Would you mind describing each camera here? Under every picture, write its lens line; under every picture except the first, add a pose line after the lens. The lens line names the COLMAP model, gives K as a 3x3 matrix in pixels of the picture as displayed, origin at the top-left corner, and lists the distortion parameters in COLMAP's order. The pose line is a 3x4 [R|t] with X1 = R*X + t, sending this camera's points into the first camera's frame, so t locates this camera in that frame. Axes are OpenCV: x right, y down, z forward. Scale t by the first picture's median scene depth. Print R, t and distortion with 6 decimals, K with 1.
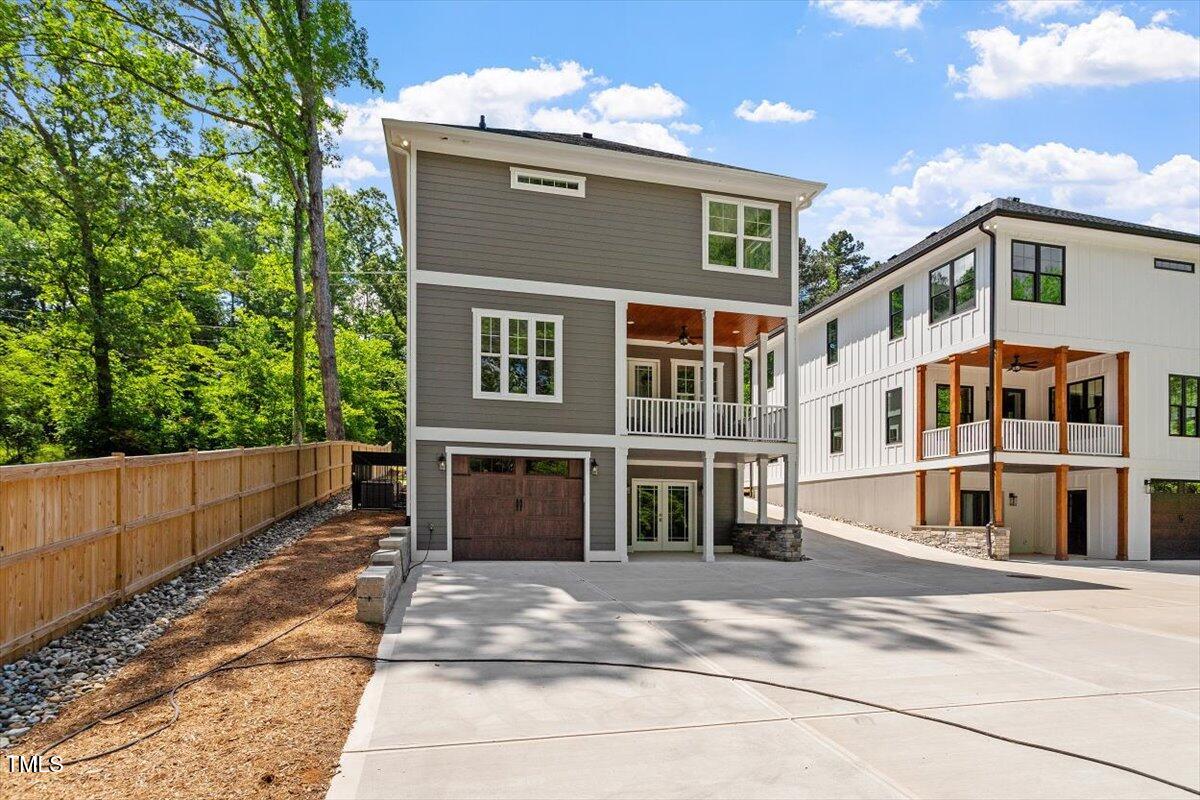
lens RADIAL K [[620.2, 0, 599.3], [0, 620.2, 406.4], [0, 0, 1]] dist [-0.000465, -0.000062]
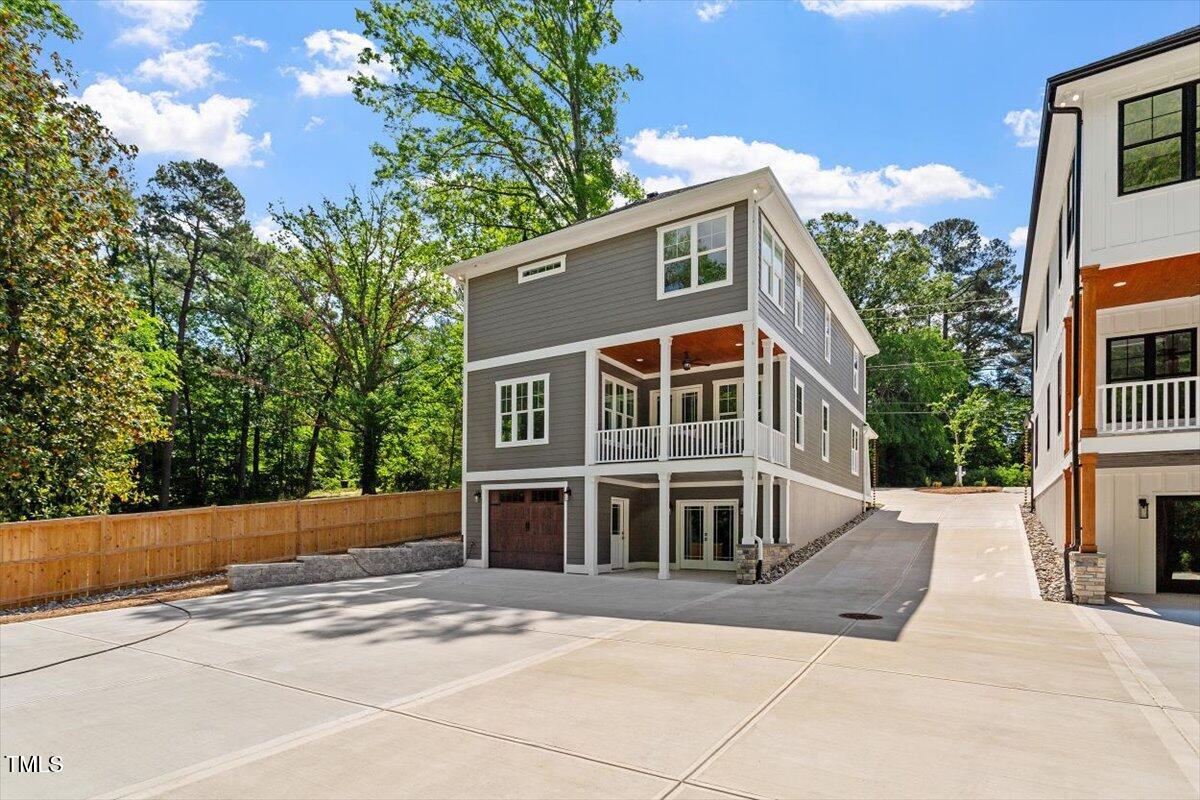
lens RADIAL K [[579.4, 0, 601.3], [0, 579.4, 423.0], [0, 0, 1]] dist [0.001540, 0.000290]
pose [[0.713085, -0.132677, -0.688409, 0.766835], [0.118401, 0.990616, -0.068276, 0.042346], [0.691007, -0.032822, 0.722103, 0.221895]]
